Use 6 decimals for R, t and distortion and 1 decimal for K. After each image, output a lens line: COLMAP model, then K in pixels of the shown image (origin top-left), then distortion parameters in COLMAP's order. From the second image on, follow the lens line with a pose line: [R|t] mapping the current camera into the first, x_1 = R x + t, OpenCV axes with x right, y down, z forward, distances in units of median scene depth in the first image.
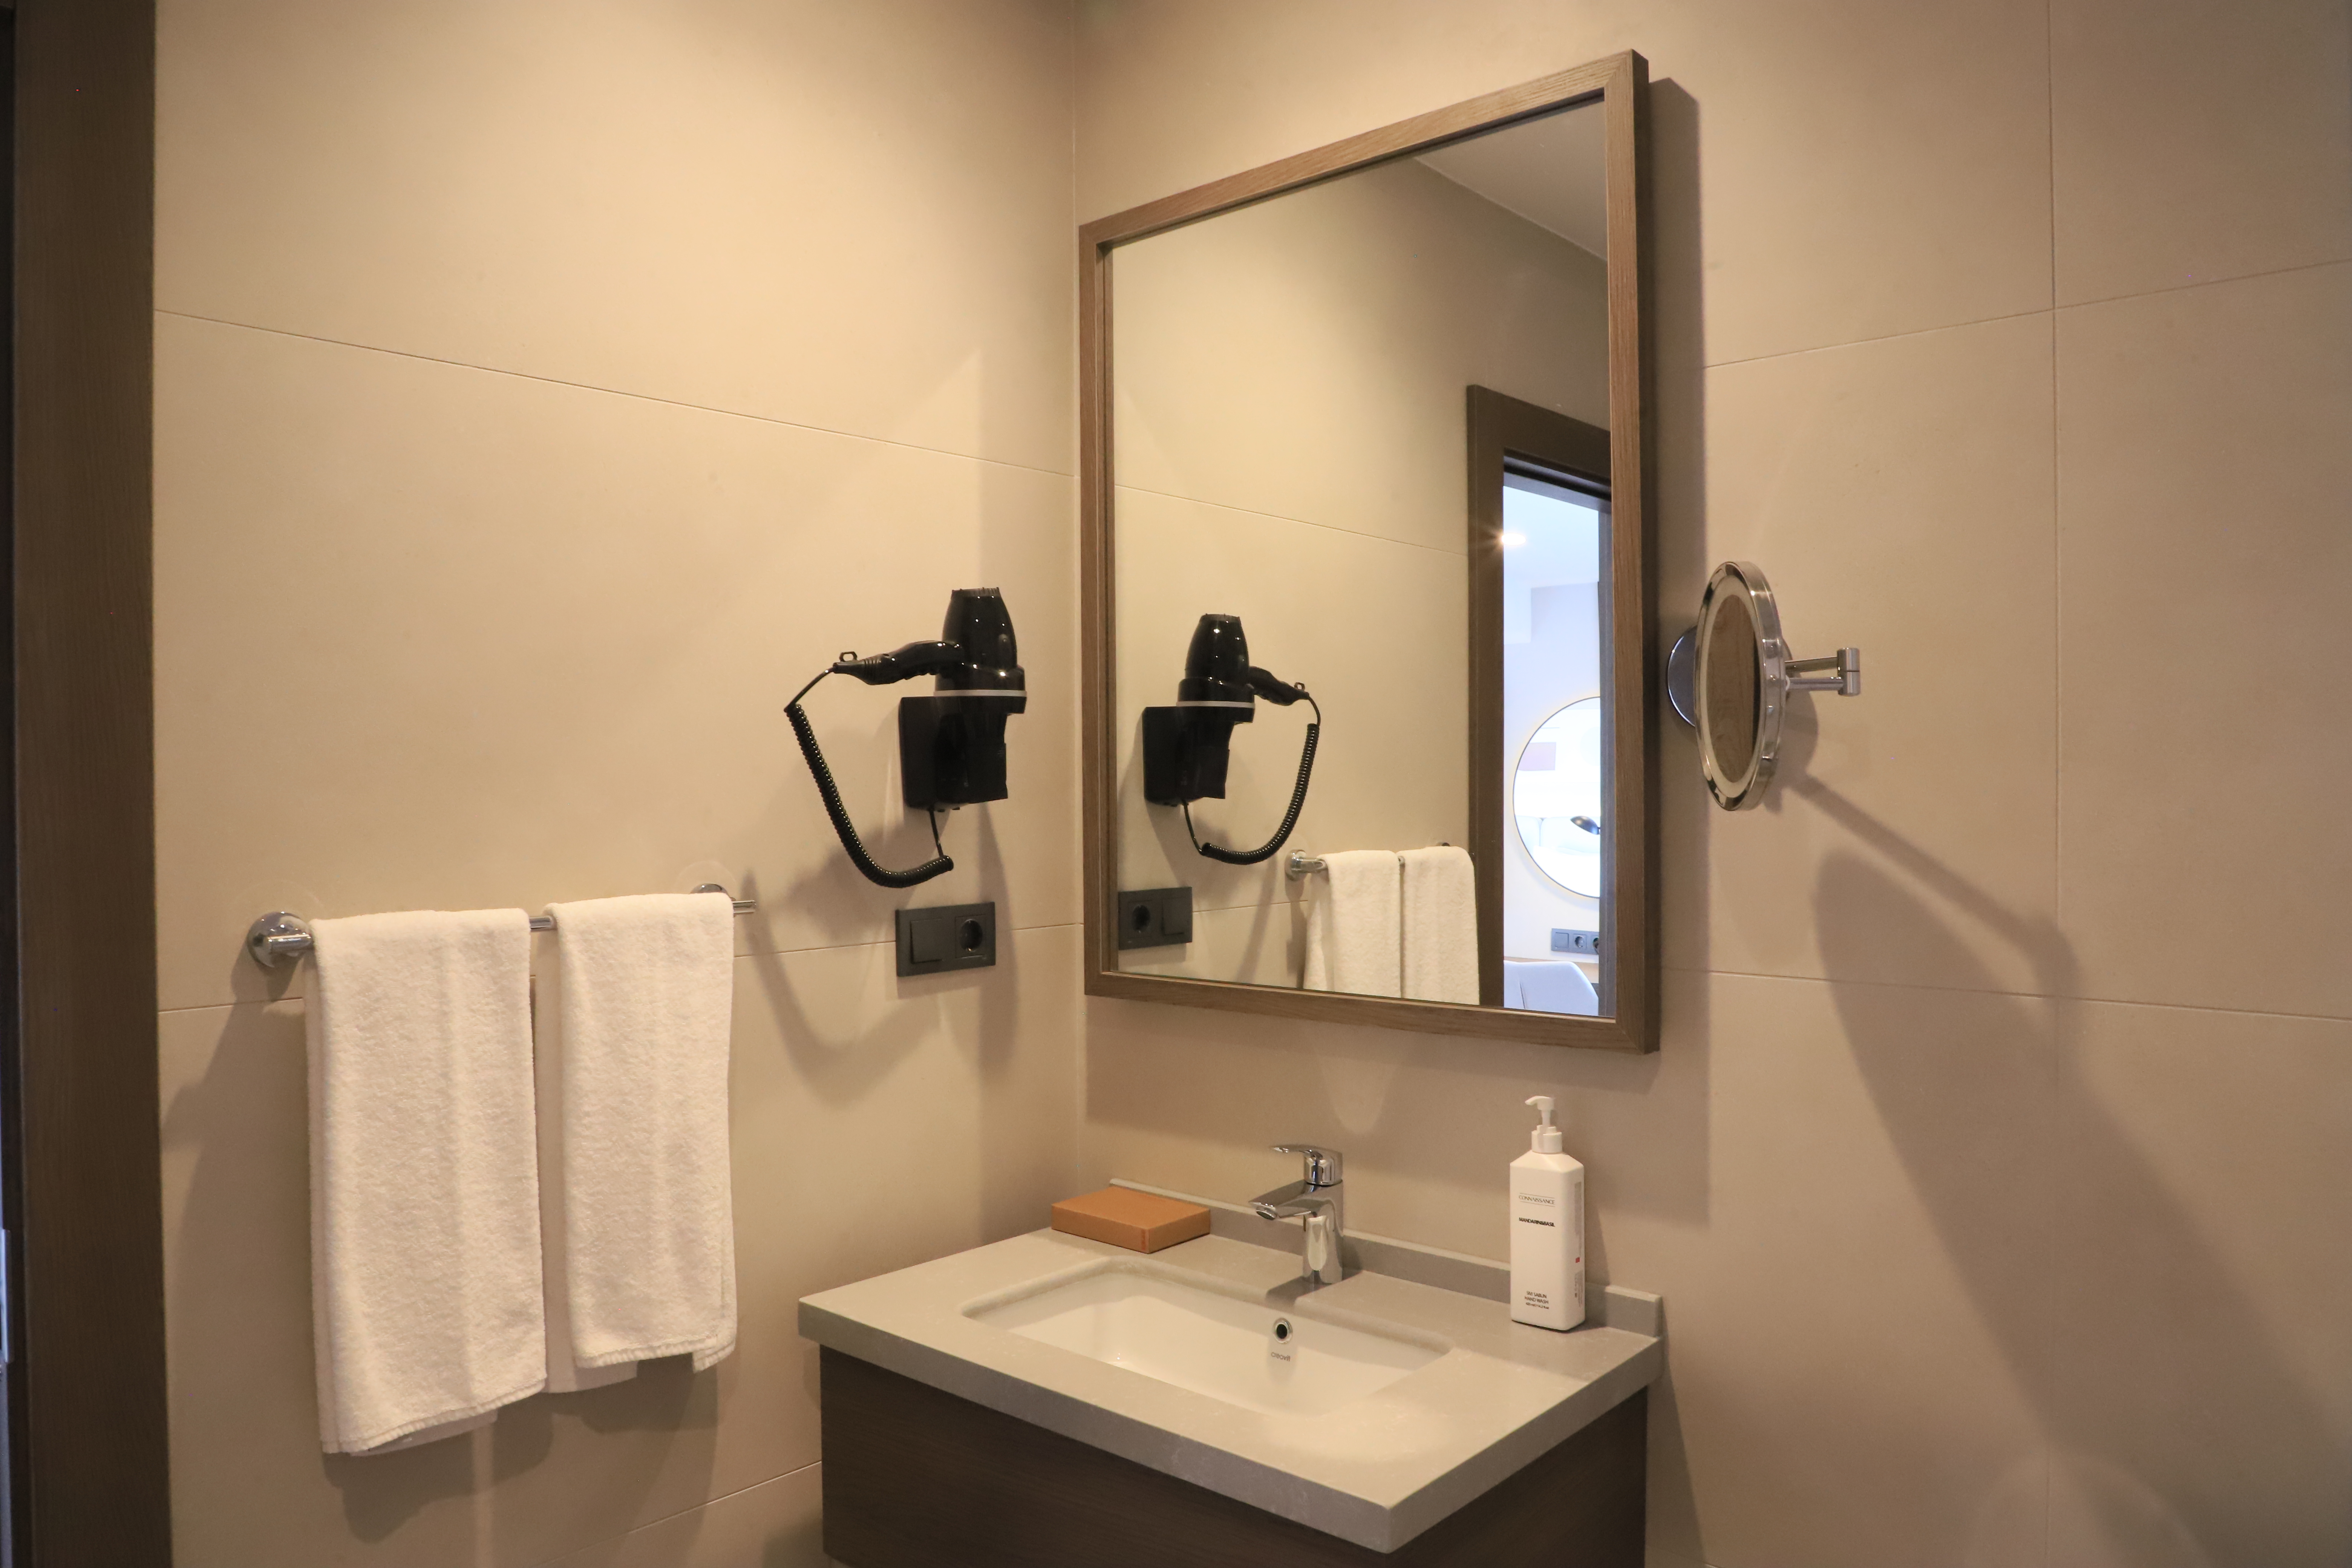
lens RADIAL K [[1612.7, 0, 1176.0], [0, 1612.7, 784.0], [0, 0, 1]] dist [-0.071081, 0.027214]
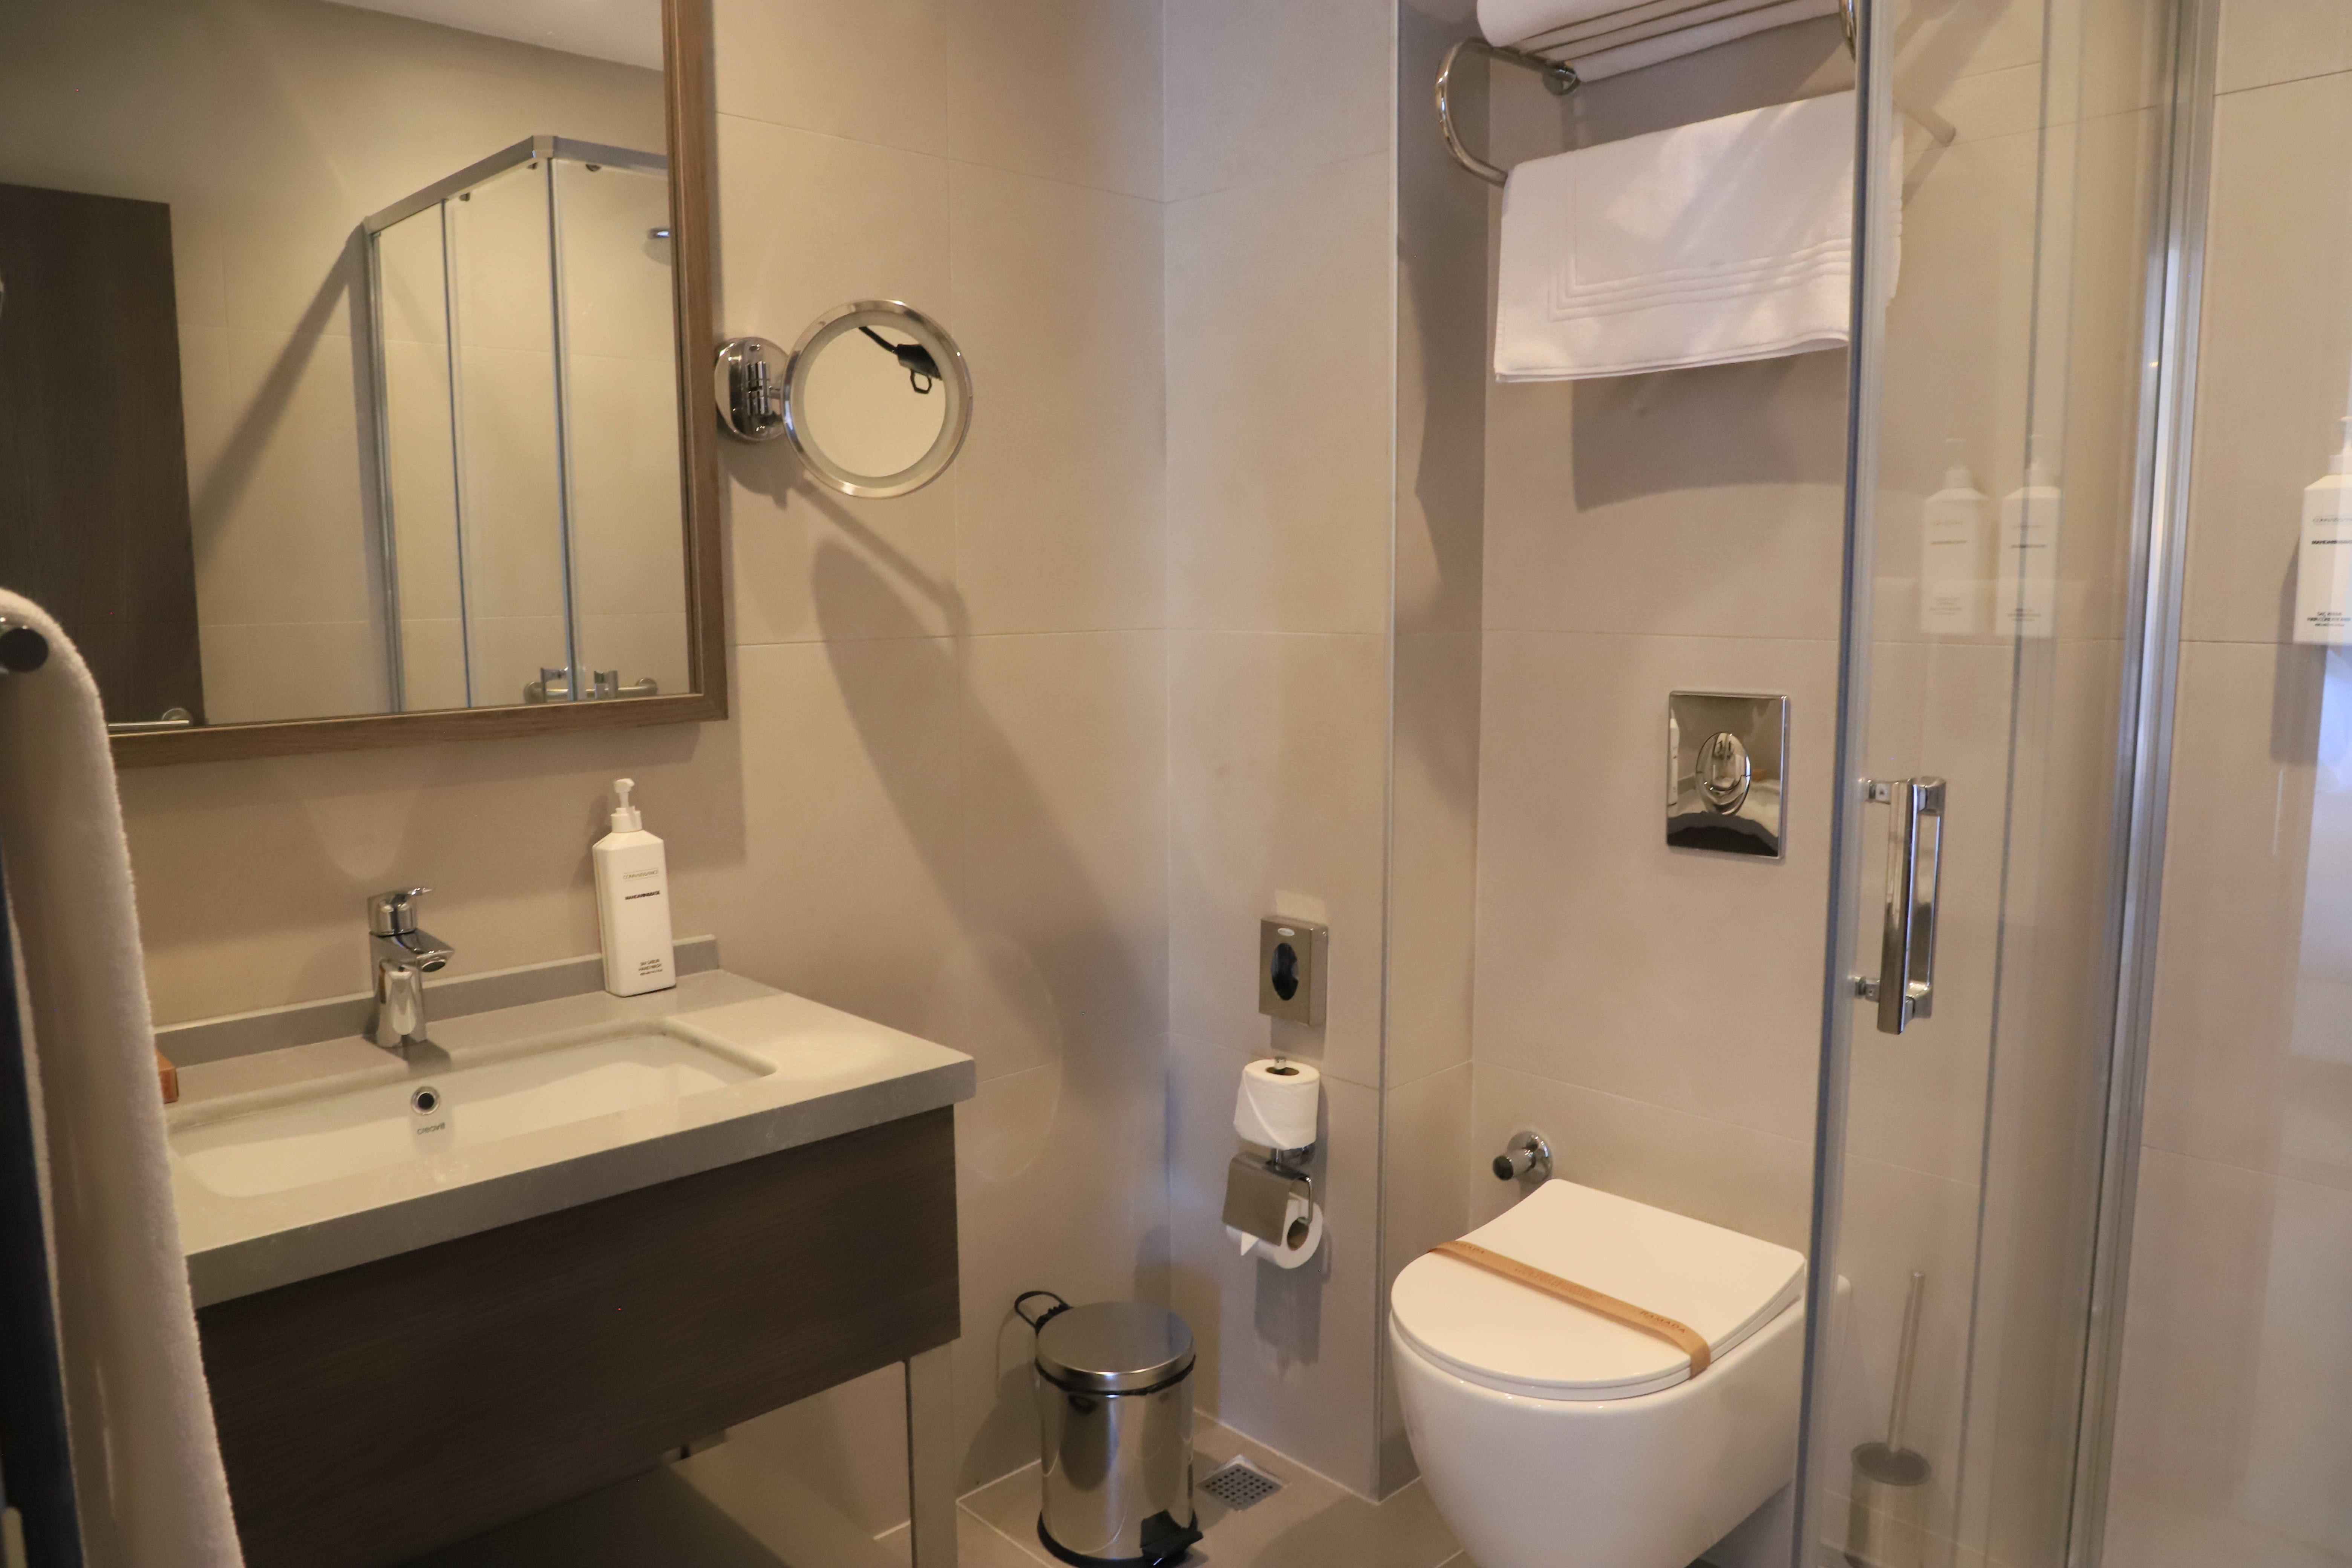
lens RADIAL K [[1622.6, 0, 1176.0], [0, 1622.6, 784.0], [0, 0, 1]] dist [-0.054145, 0.008251]
pose [[0.092479, -0.124138, 0.987946, -0.821839], [0.012468, 0.992265, 0.123514, 0.075712], [-0.995637, 0.000896, 0.093312, 0.570172]]
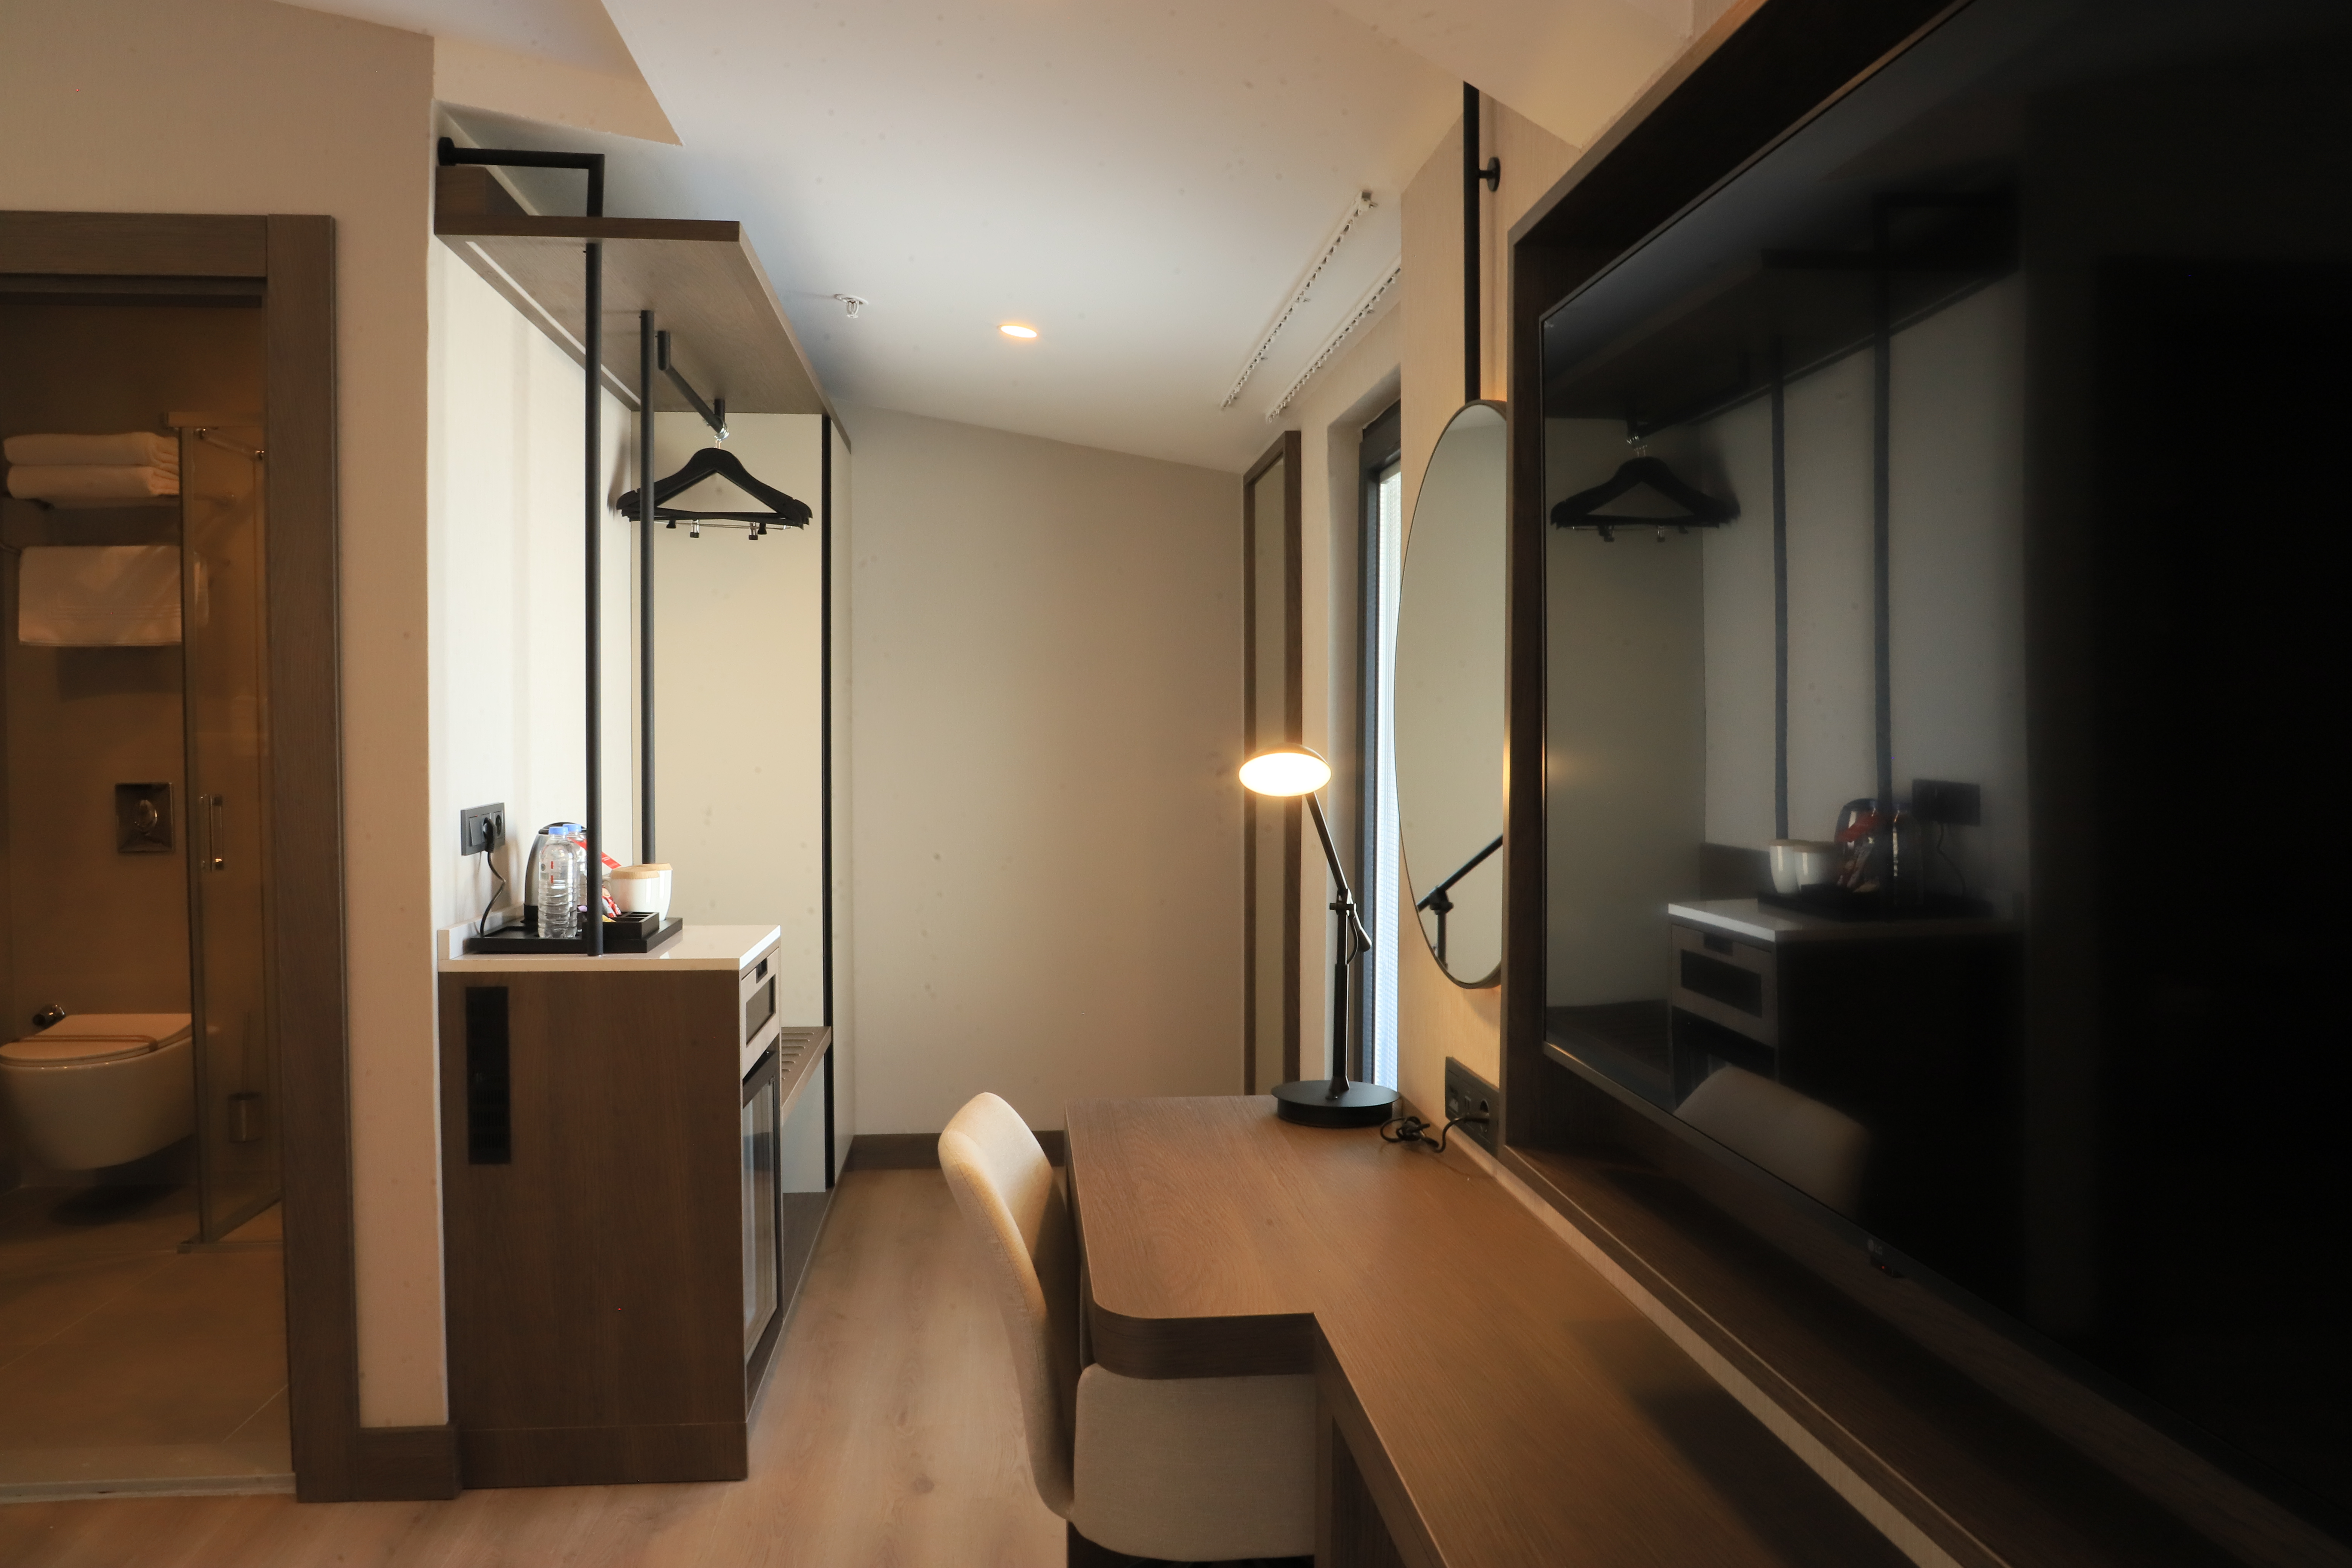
lens RADIAL K [[1612.7, 0, 1176.0], [0, 1612.7, 784.0], [0, 0, 1]] dist [-0.071081, 0.027214]
pose [[-0.731919, -0.002414, 0.681387, -2.668788], [0.013365, 0.999750, 0.017899, 0.134877], [-0.681260, 0.022207, -0.731704, 1.022705]]
